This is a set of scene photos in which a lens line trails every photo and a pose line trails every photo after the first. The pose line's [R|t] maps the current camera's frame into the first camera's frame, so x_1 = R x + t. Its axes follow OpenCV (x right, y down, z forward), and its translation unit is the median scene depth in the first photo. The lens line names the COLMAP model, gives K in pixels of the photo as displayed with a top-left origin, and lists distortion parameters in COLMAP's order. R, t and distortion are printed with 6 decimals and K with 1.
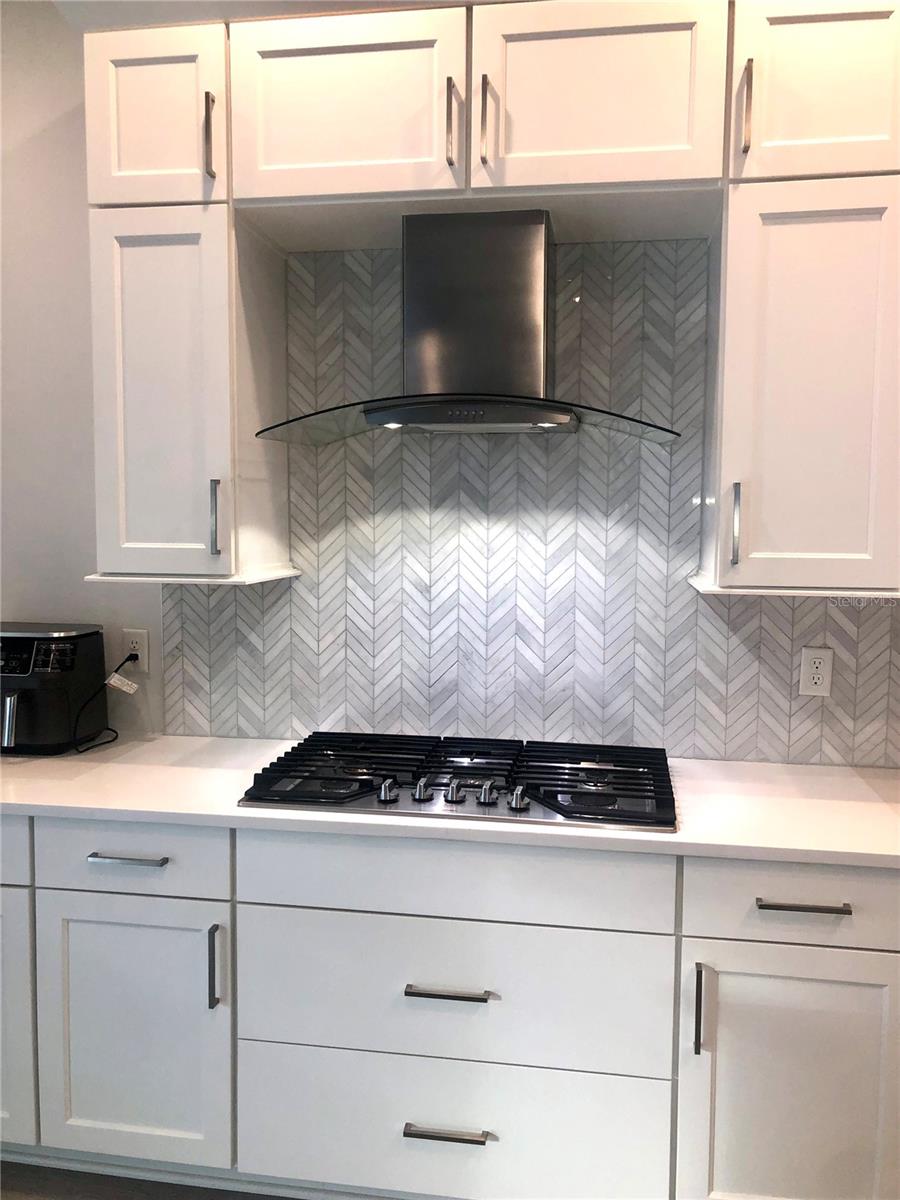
lens RADIAL K [[981.5, 0, 447.2], [0, 981.5, 589.5], [0, 0, 1]] dist [0.049244, -0.053036]
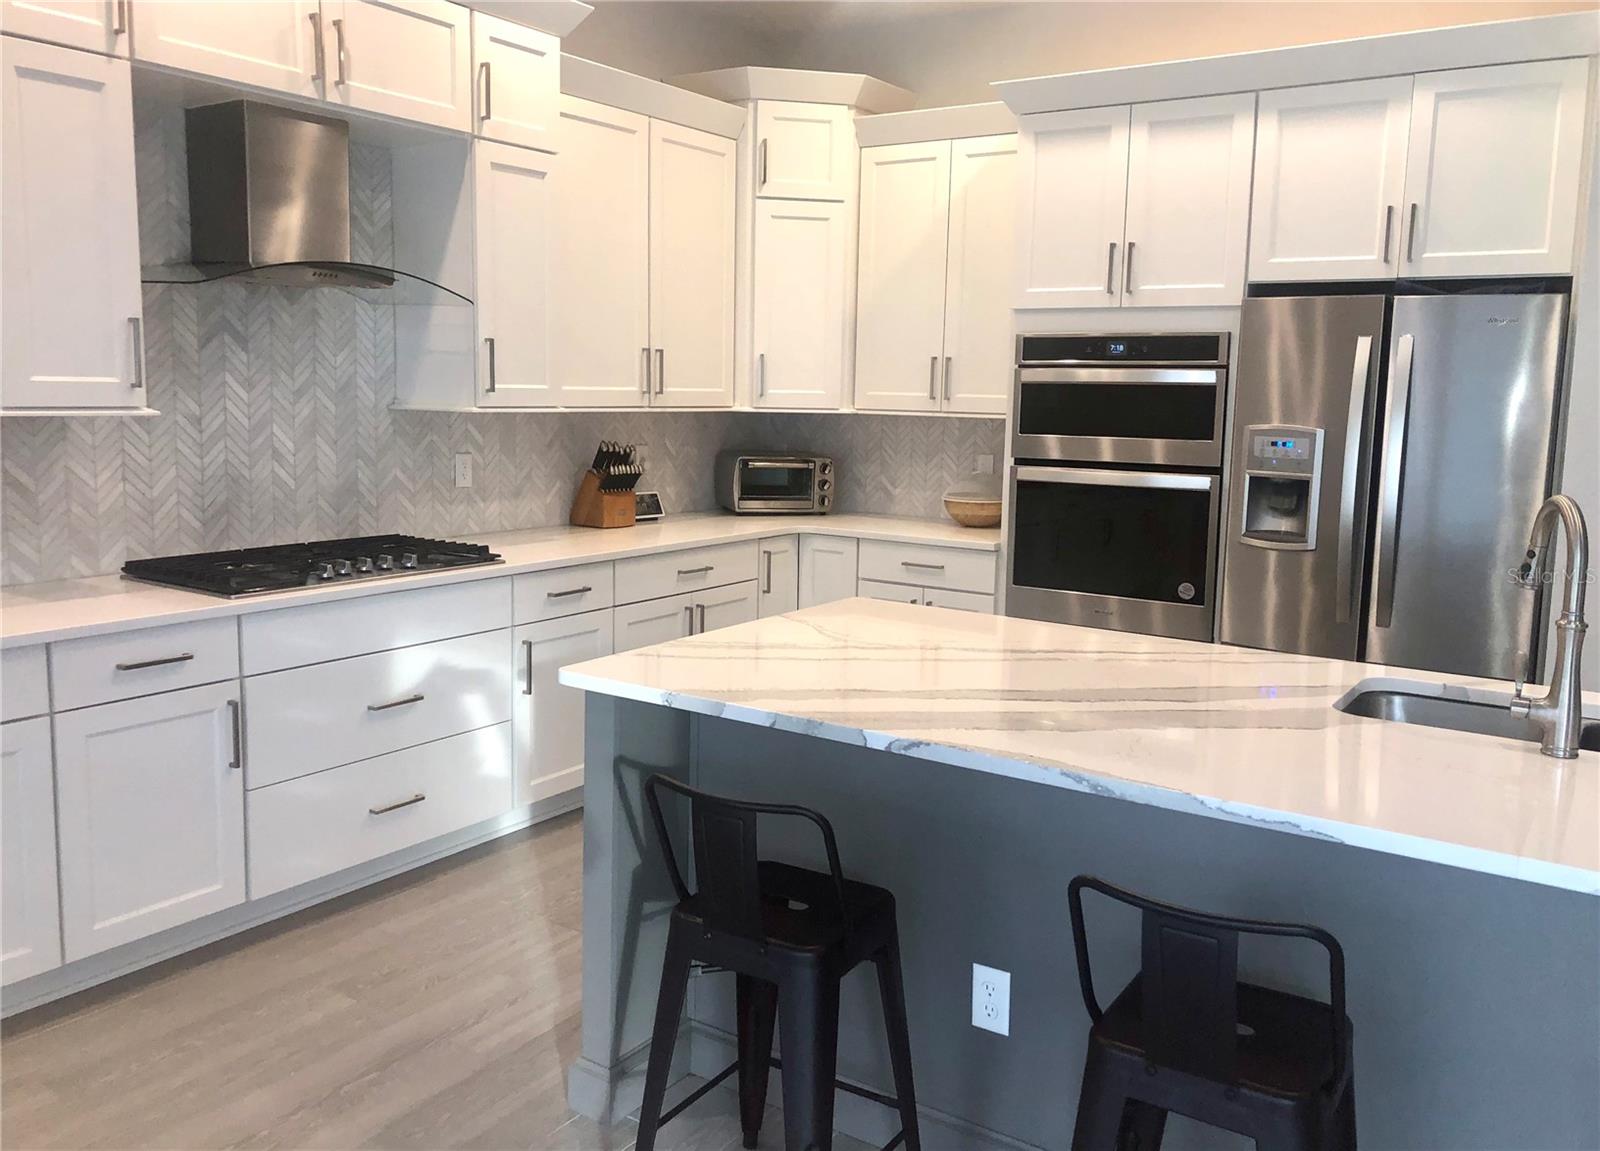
lens RADIAL K [[1309.5, 0, 822.9], [0, 1309.5, 548.7], [0, 0, 1]] dist [0.014399, -0.011526]
pose [[0.410462, -0.114278, 0.904689, -1.109238], [0.054006, 0.993421, 0.100983, 0.031471], [-0.910277, 0.007409, 0.413933, -0.247740]]
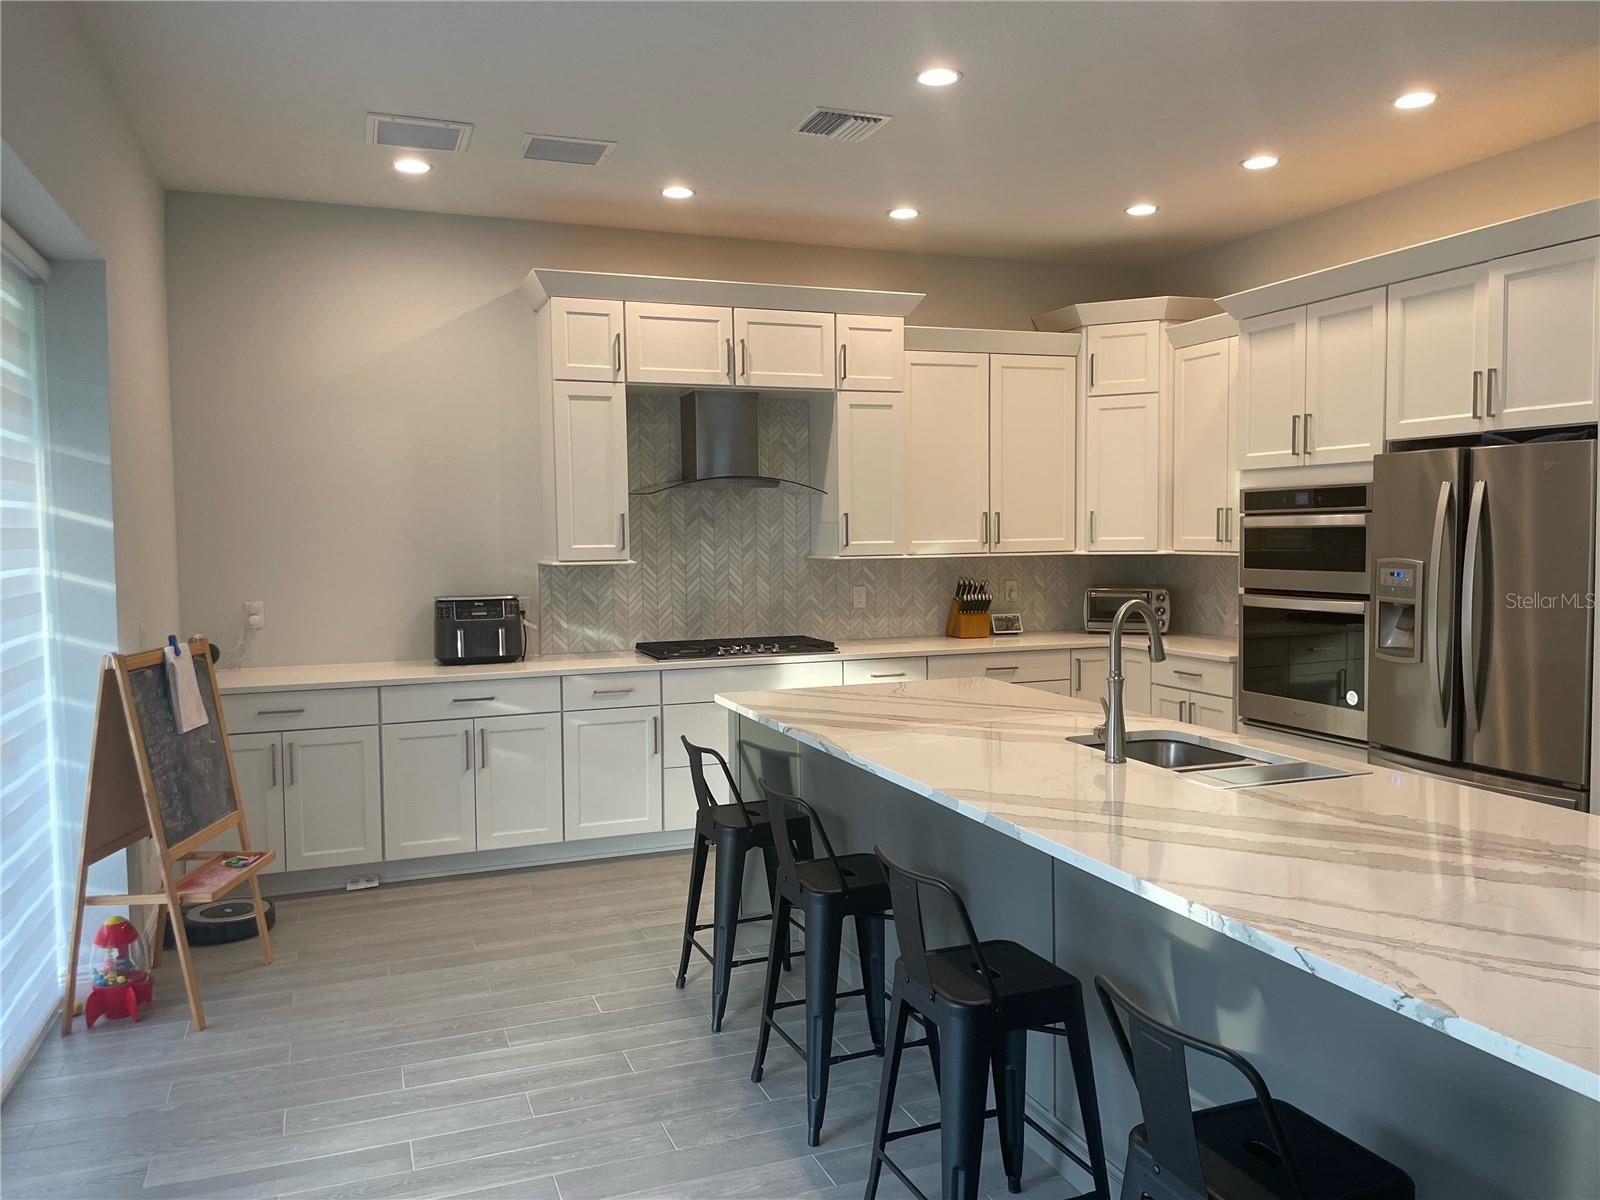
lens RADIAL K [[1222.5, 0, 802.0], [0, 1222.5, 597.7], [0, 0, 1]] dist [0.052200, -0.054104]
pose [[0.865002, -0.047351, 0.499530, -1.066545], [0.058903, 0.998236, -0.007375, 0.095025], [-0.498300, 0.035803, 0.866265, -1.256111]]
